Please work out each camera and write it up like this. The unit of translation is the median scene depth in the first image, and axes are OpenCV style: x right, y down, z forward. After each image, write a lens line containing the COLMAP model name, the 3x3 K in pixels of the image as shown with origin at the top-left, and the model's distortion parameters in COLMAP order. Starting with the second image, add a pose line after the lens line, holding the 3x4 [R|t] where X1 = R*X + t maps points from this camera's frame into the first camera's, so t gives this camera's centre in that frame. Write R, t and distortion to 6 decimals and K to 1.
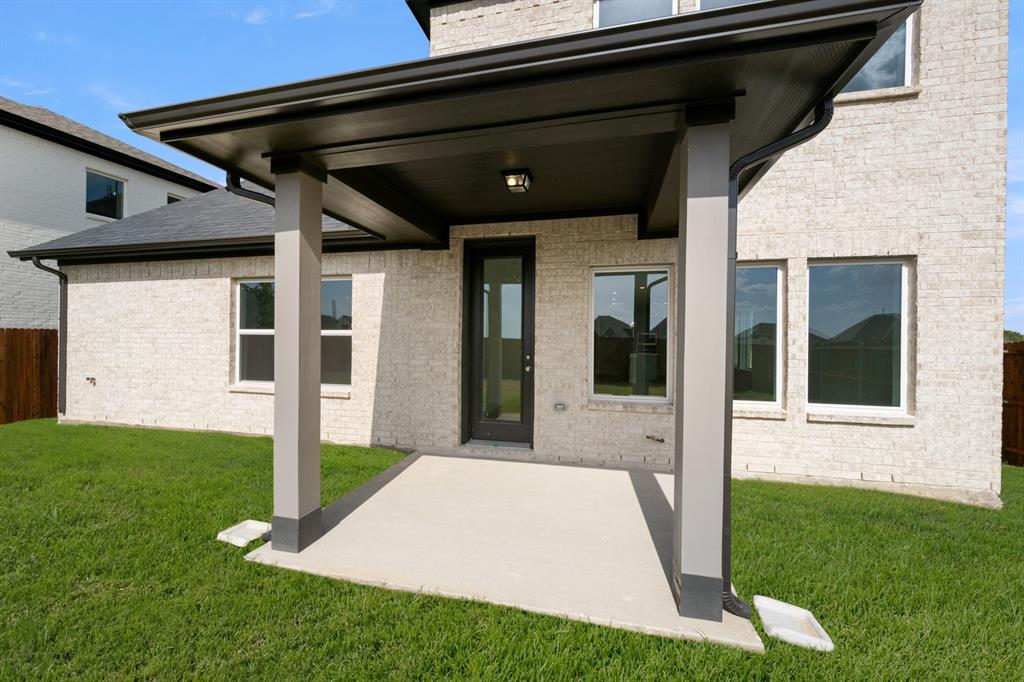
lens RADIAL K [[401.4, 0, 512.0], [0, 401.4, 341.0], [0, 0, 1]] dist [-0.000501, -0.000087]
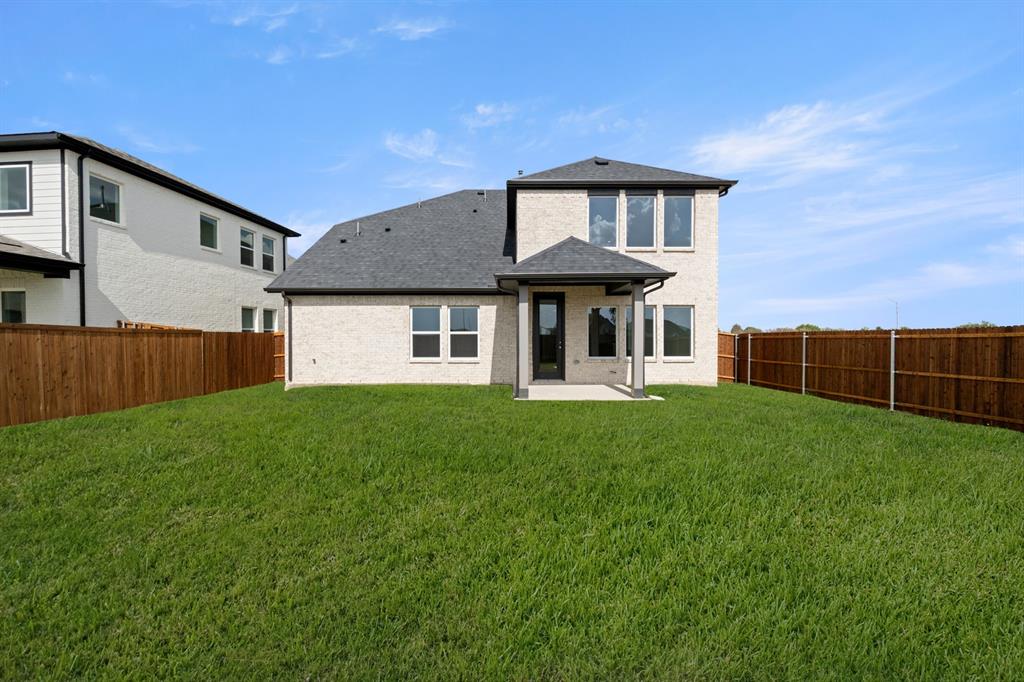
lens RADIAL K [[401.4, 0, 512.0], [0, 401.4, 341.0], [0, 0, 1]] dist [-0.000501, -0.000087]
pose [[0.970323, -0.014925, 0.241350, -0.767845], [0.012822, 0.999865, 0.010285, 0.004377], [-0.241471, -0.006885, 0.970384, -1.165369]]
